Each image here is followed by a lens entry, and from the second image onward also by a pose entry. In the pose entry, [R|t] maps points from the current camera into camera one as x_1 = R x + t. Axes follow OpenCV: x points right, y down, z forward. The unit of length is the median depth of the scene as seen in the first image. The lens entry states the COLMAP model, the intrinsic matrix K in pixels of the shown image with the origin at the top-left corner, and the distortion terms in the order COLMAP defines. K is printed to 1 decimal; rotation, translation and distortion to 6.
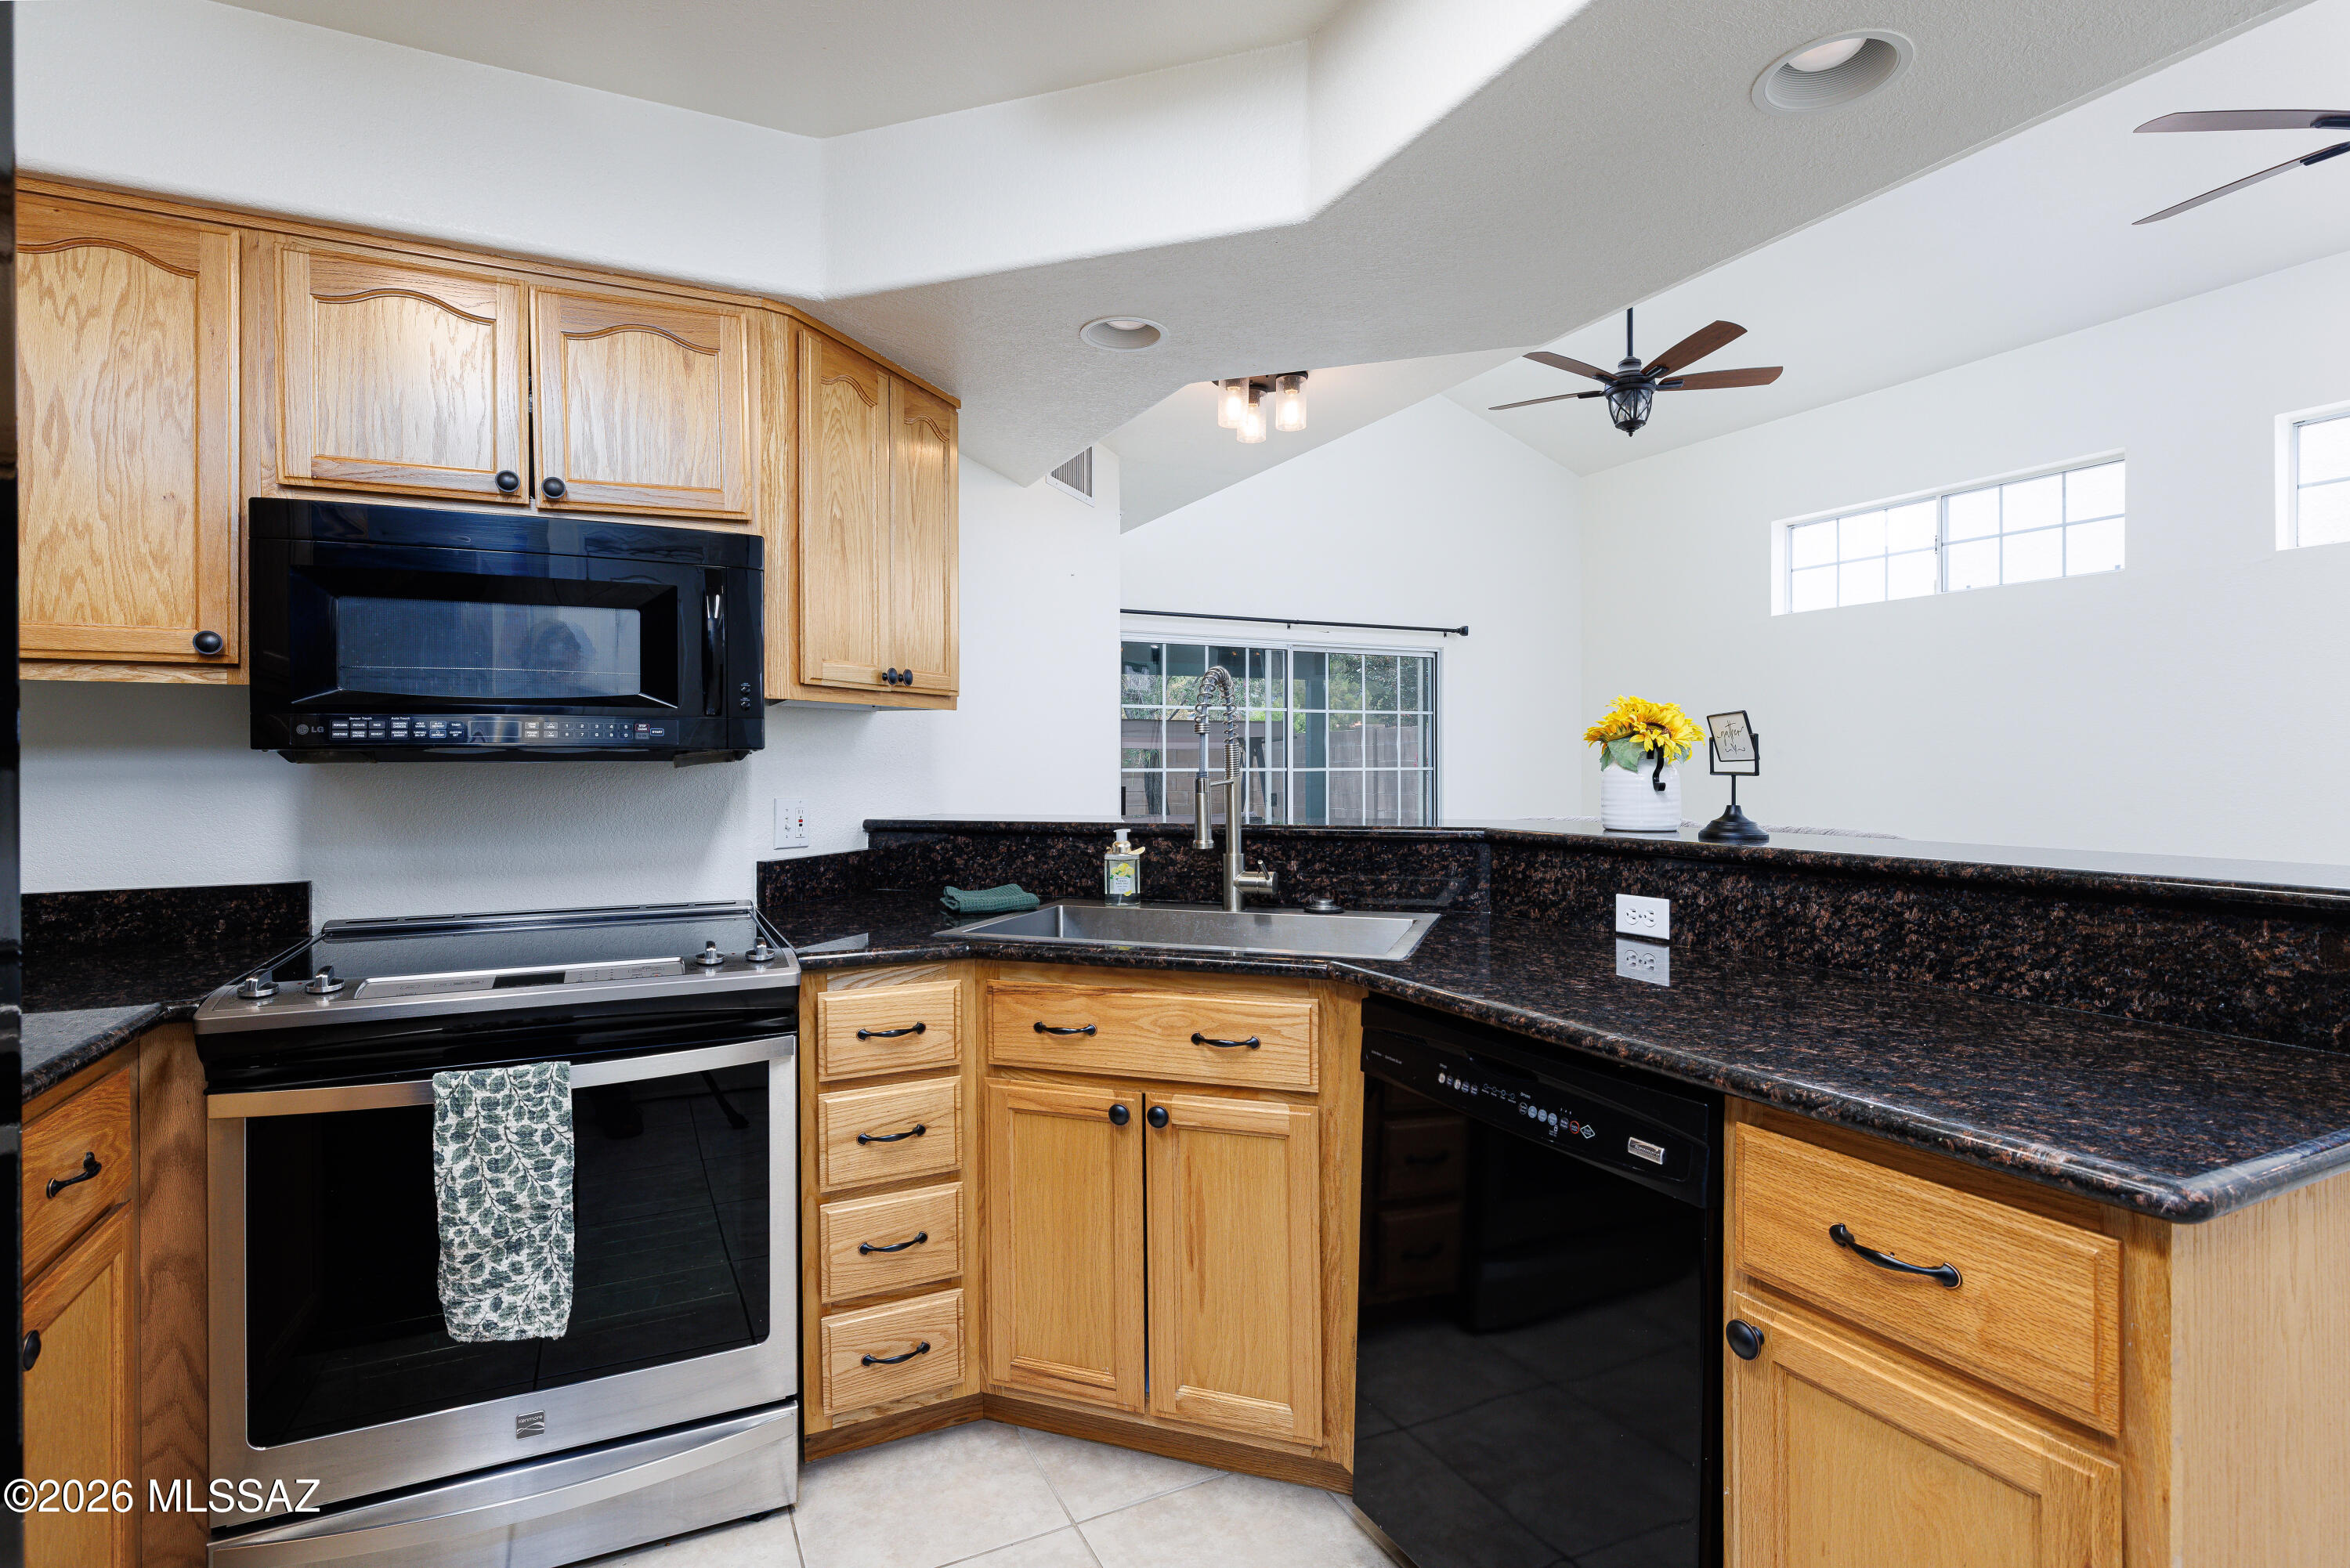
lens RADIAL K [[1133.6, 0, 1170.6], [0, 1133.6, 766.3], [0, 0, 1]] dist [0.002540, 0.000299]
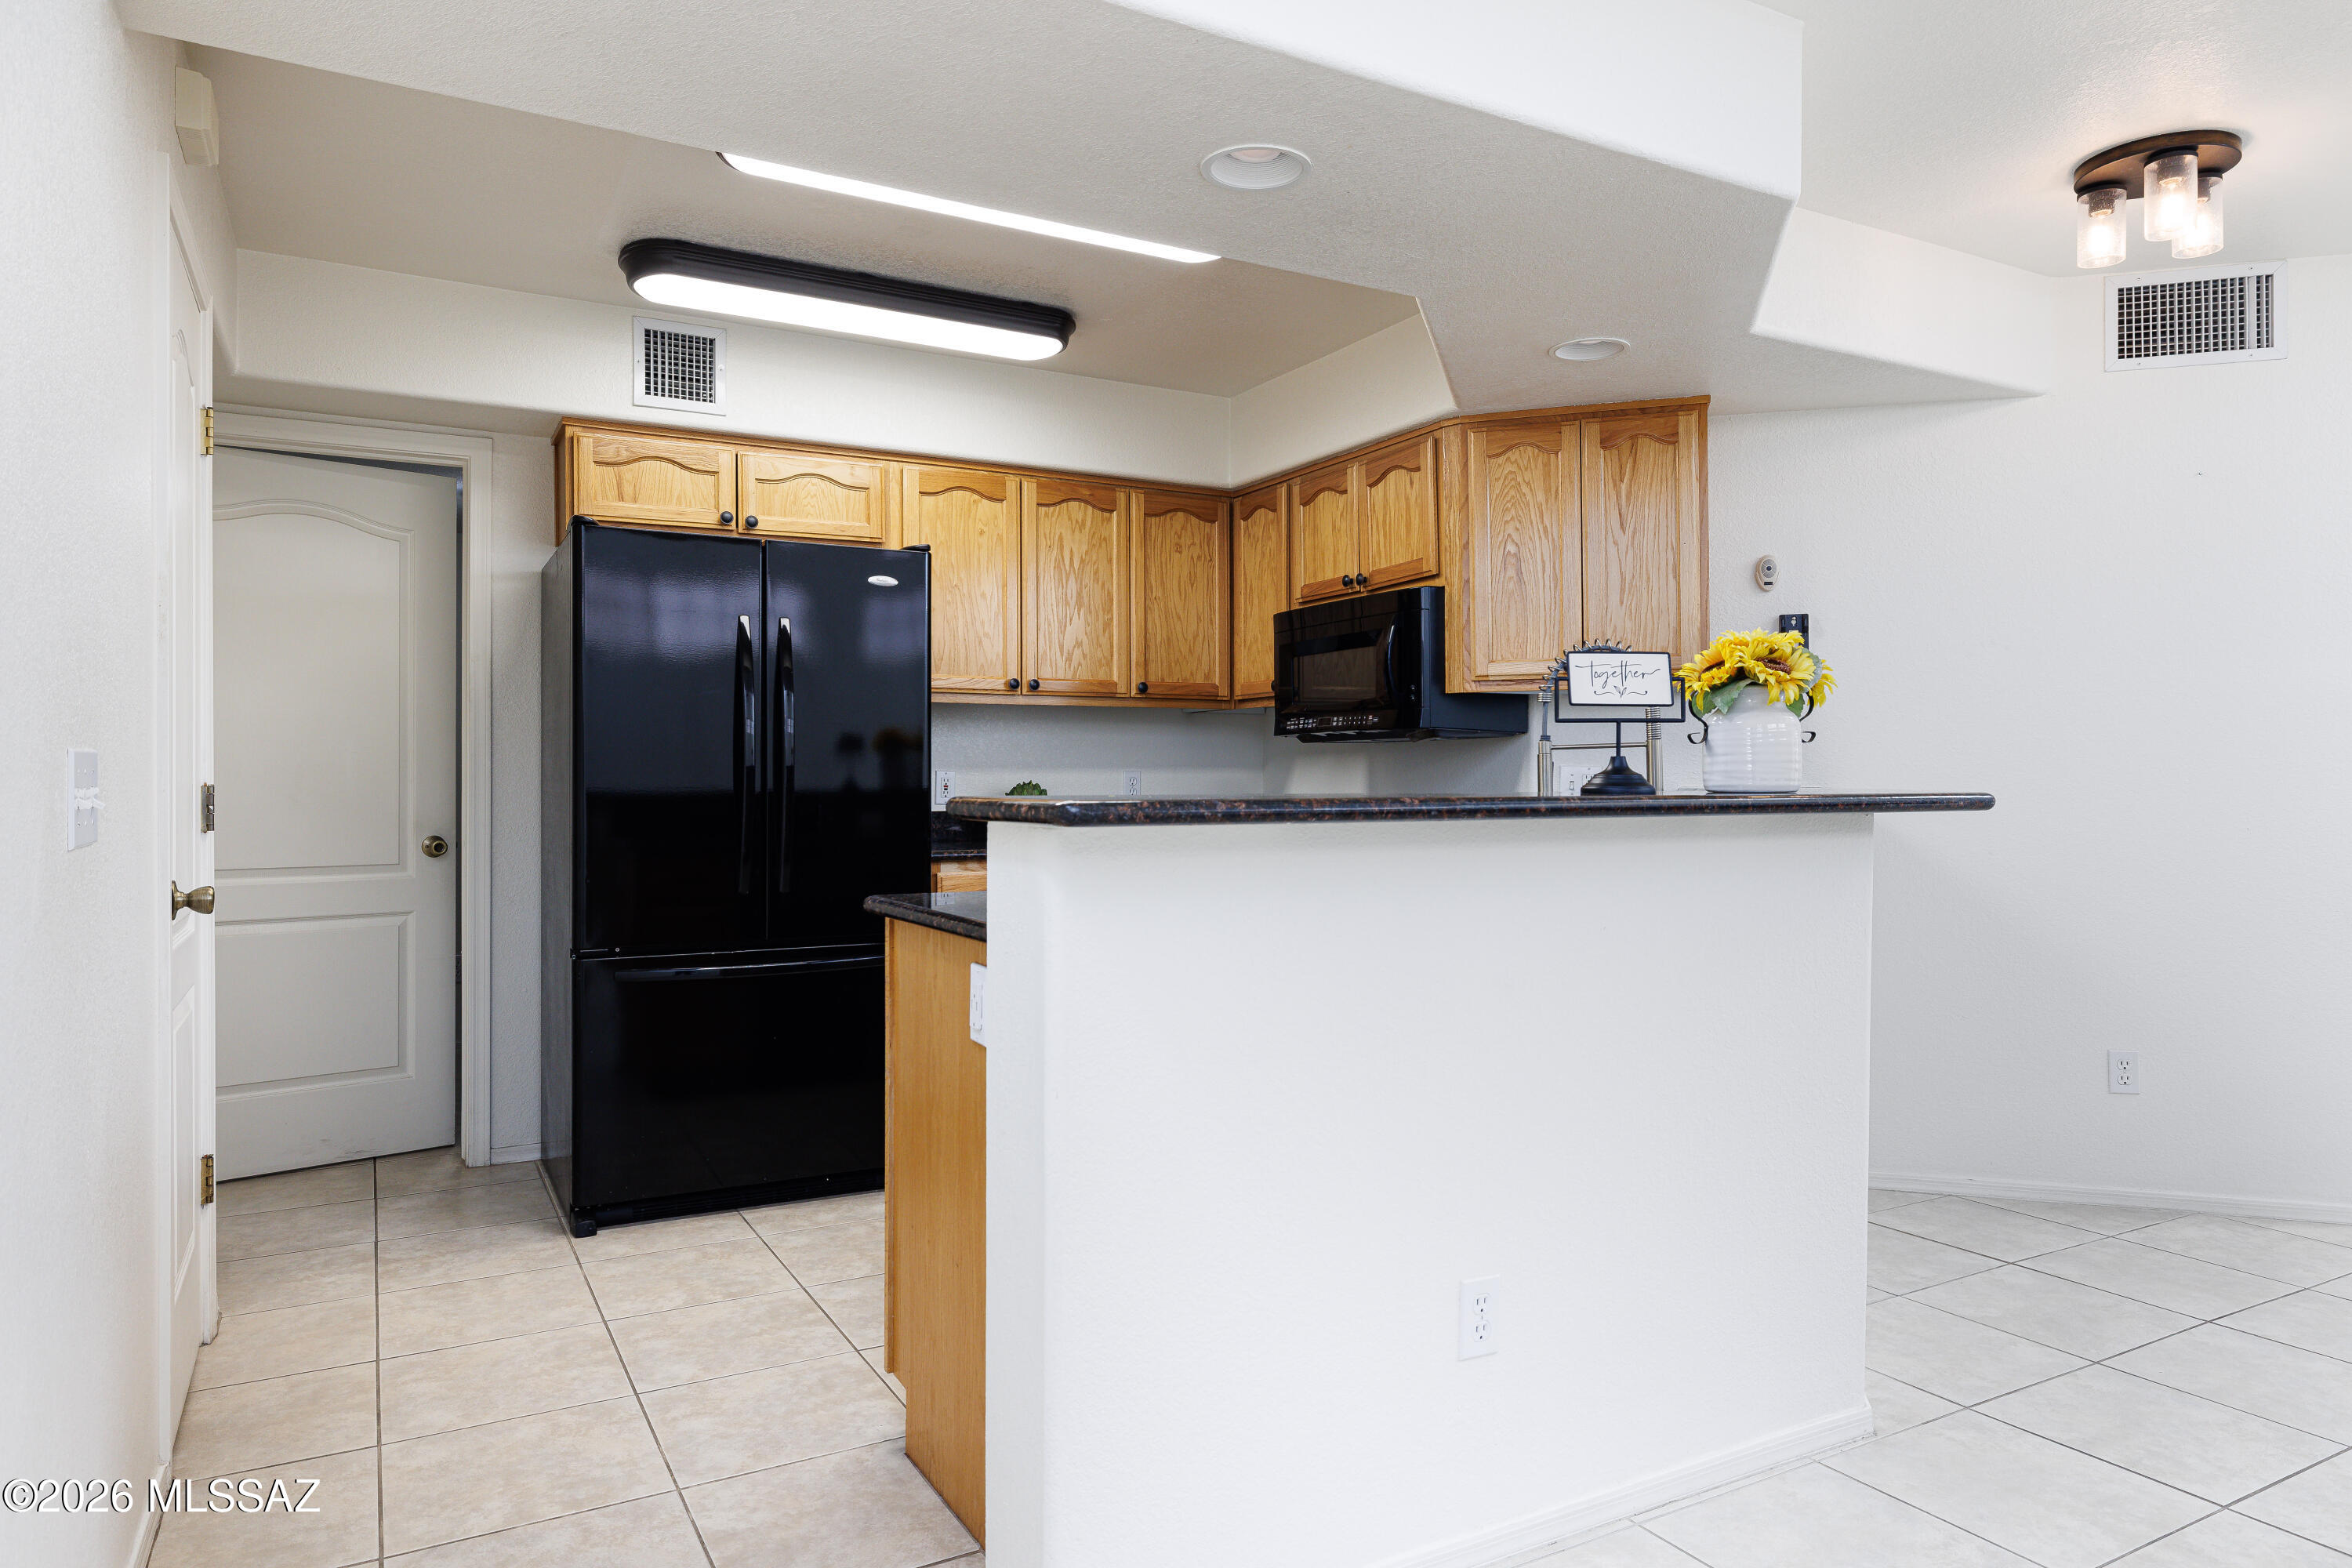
lens RADIAL K [[1446.7, 0, 1181.7], [0, 1446.7, 771.9], [0, 0, 1]] dist [-0.007319, 0.001532]
pose [[0.060683, -0.000465, -0.998157, 1.605652], [-0.005616, 0.999984, -0.000807, 0.049384], [0.998141, 0.005655, 0.060679, 0.590260]]
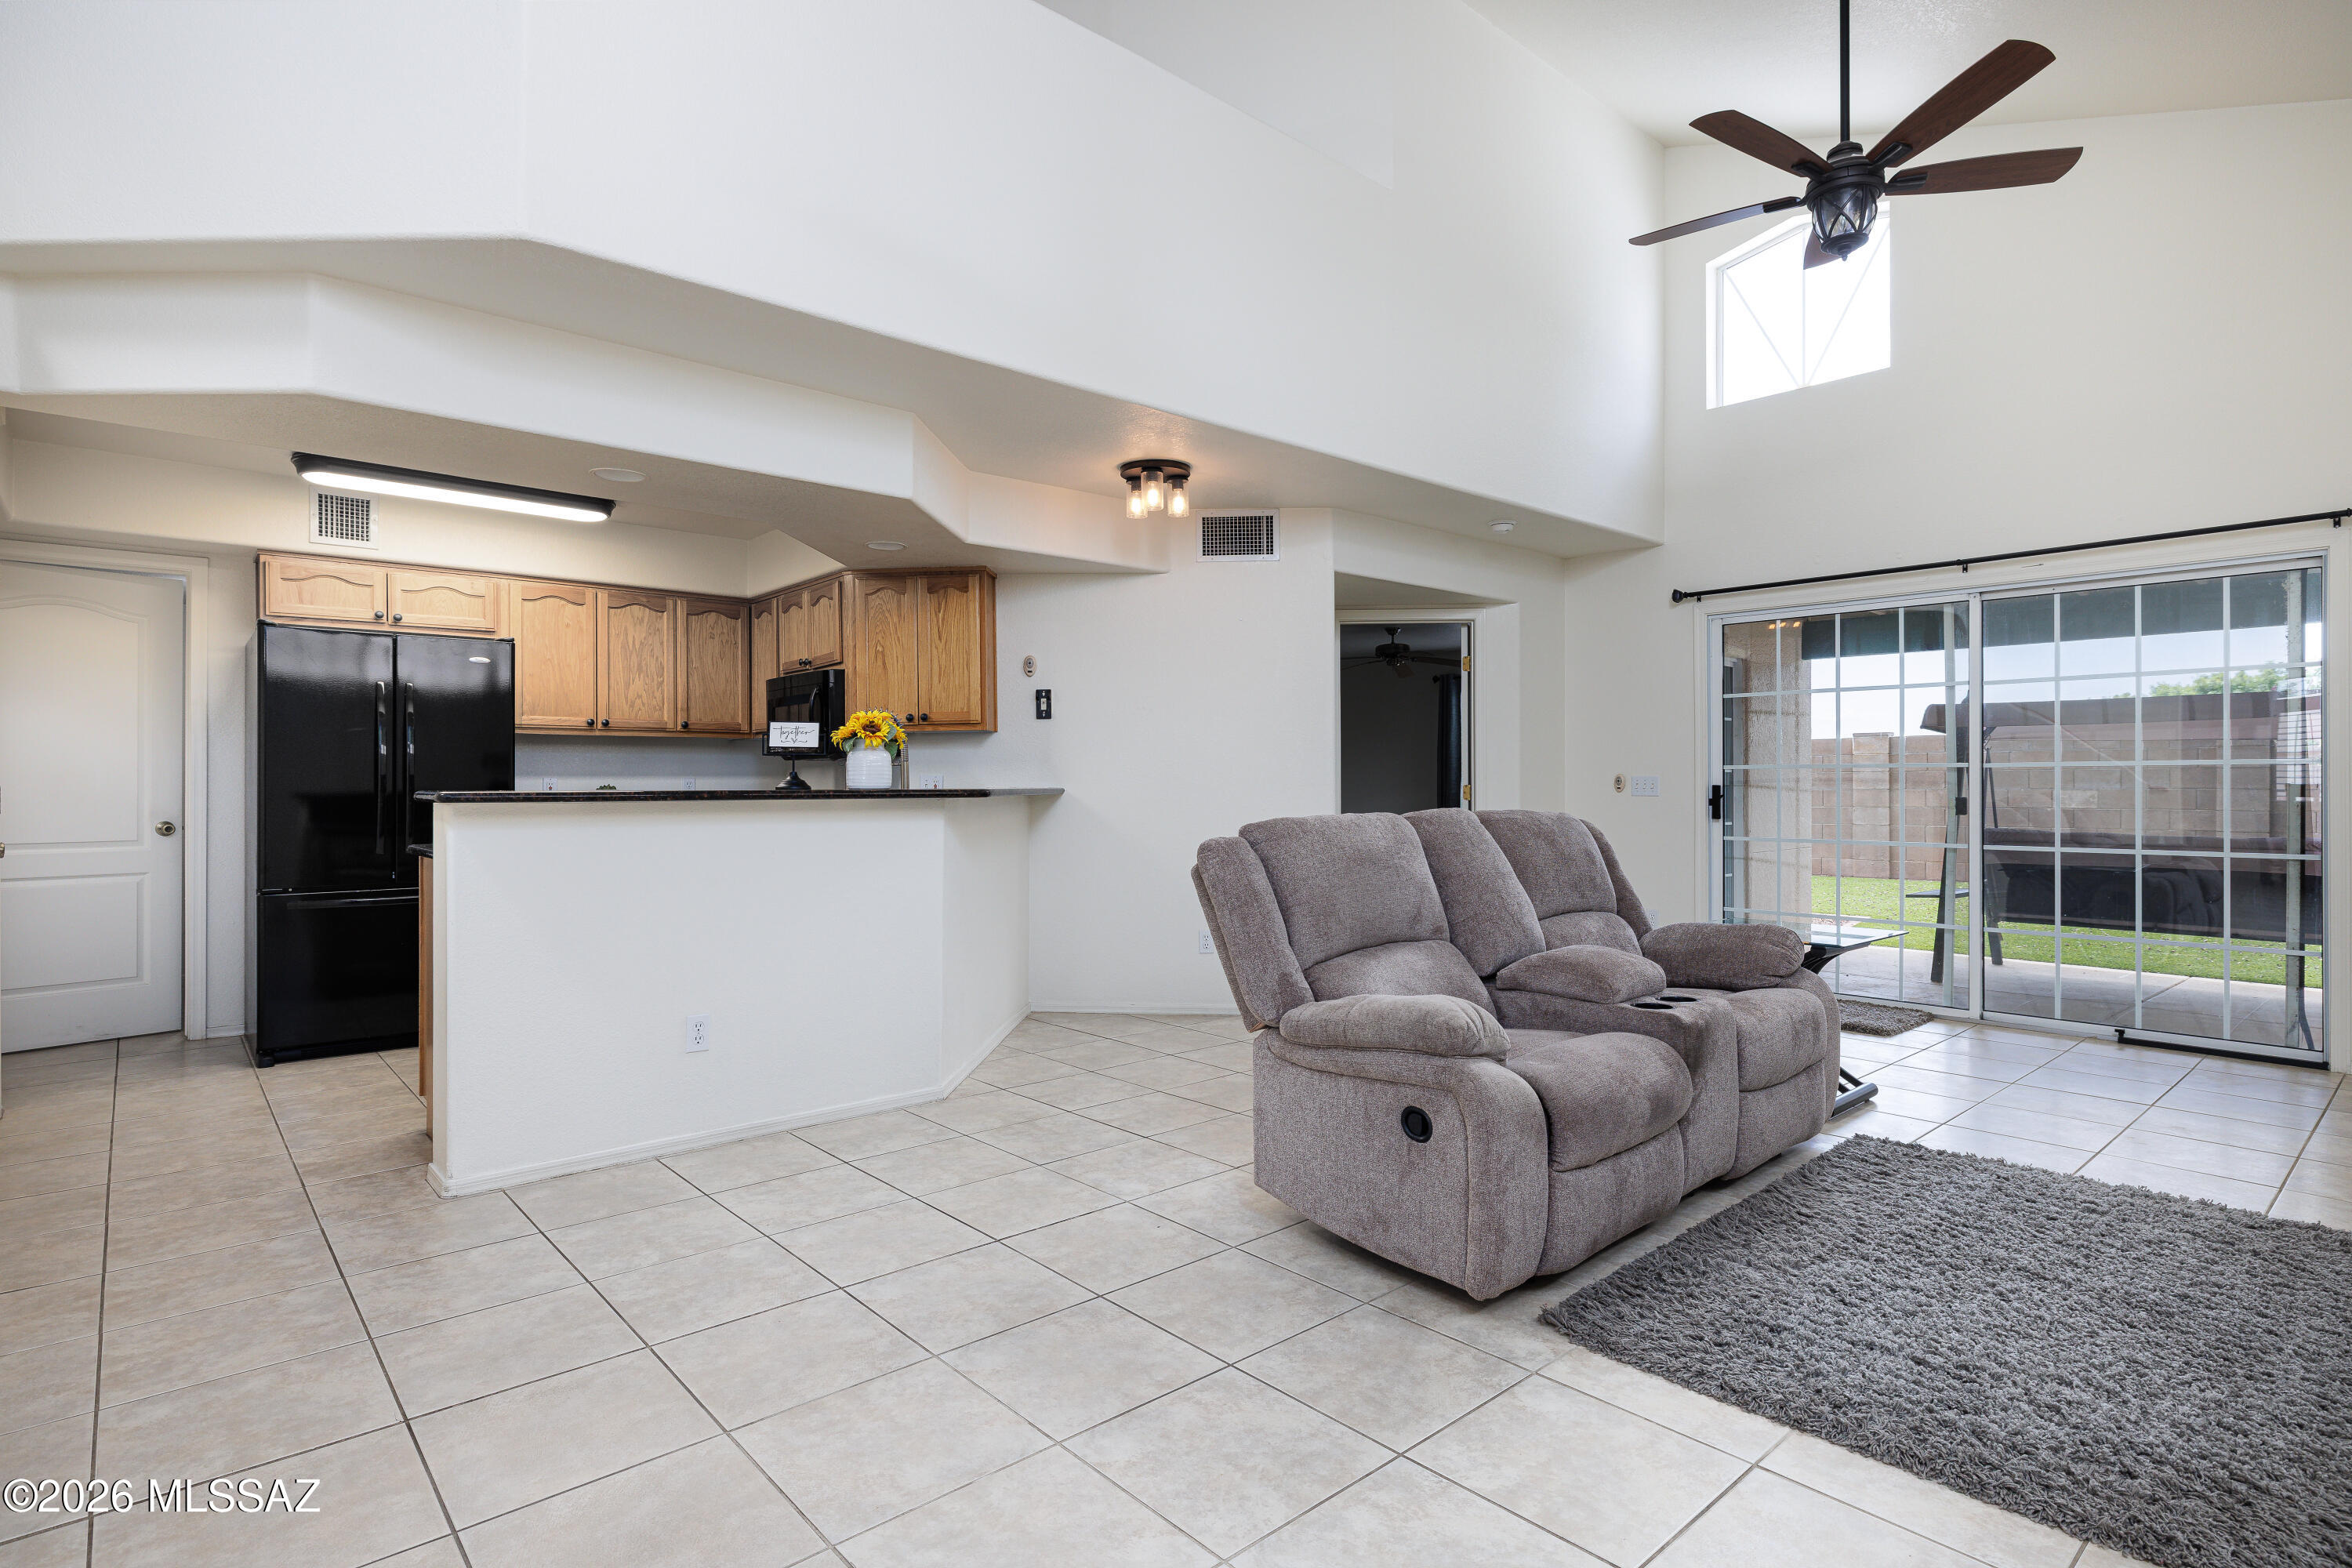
lens RADIAL K [[1198.0, 0, 1174.9], [0, 1198.0, 777.8], [0, 0, 1]] dist [-0.017344, 0.002202]
pose [[0.266194, -0.000987, -0.963919, 2.554247], [-0.005499, 0.999982, -0.002542, 0.045270], [0.963904, 0.005977, 0.266183, 1.087859]]
